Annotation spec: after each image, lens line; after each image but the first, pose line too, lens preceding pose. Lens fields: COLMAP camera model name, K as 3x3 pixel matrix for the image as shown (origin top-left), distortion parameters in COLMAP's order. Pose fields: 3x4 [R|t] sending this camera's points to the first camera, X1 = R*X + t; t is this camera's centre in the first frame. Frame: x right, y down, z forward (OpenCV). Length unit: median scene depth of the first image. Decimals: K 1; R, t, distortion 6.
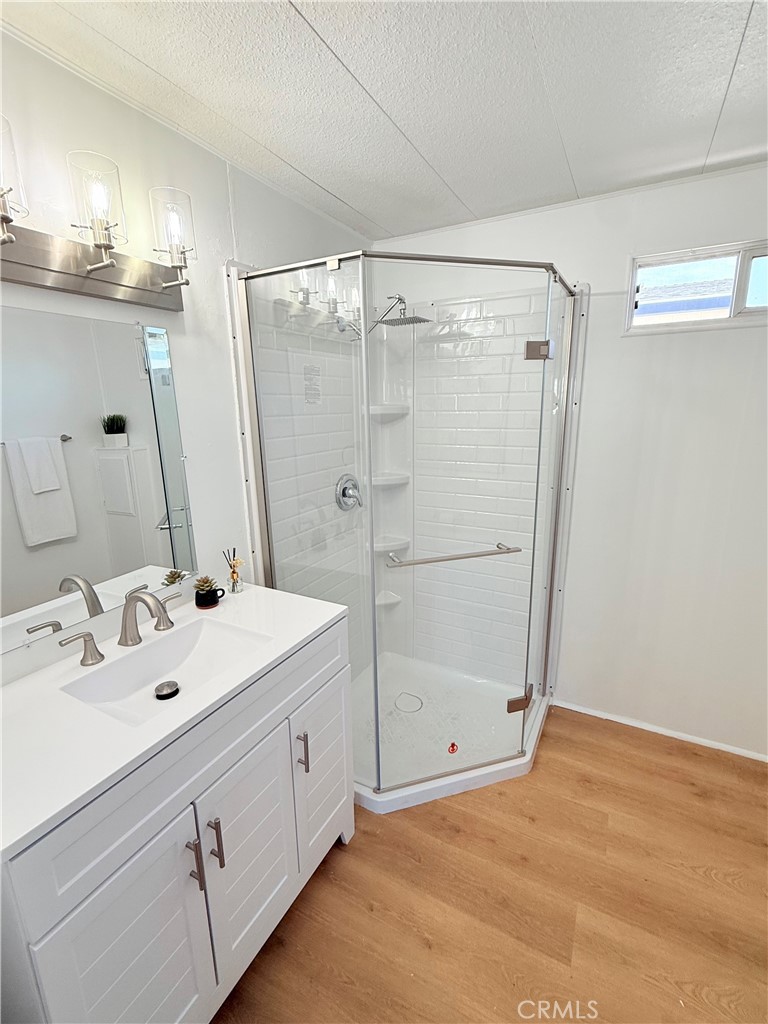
lens RADIAL K [[454.3, 0, 380.7], [0, 454.3, 507.4], [0, 0, 1]] dist [0.003027, 0.000542]
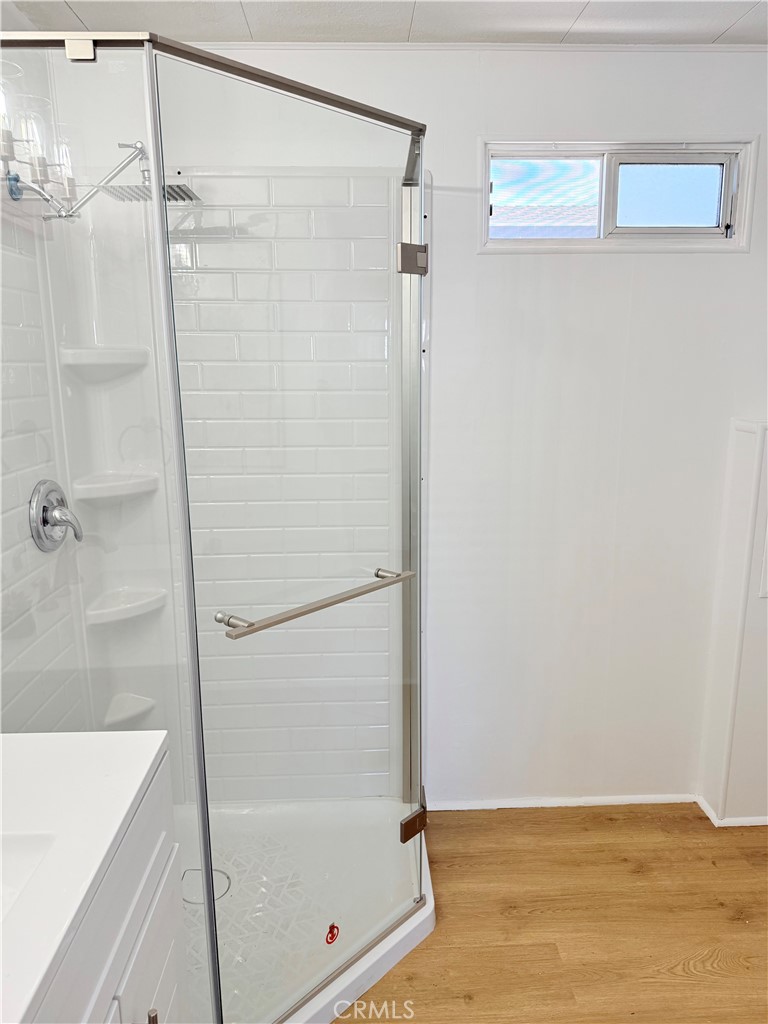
lens RADIAL K [[729.8, 0, 381.9], [0, 729.8, 510.2], [0, 0, 1]] dist [0.012042, -0.009719]
pose [[0.865125, -0.090547, 0.493315, -0.190237], [0.104417, 0.994533, -0.000571, 0.000292], [-0.490567, 0.052005, 0.869851, 0.125234]]
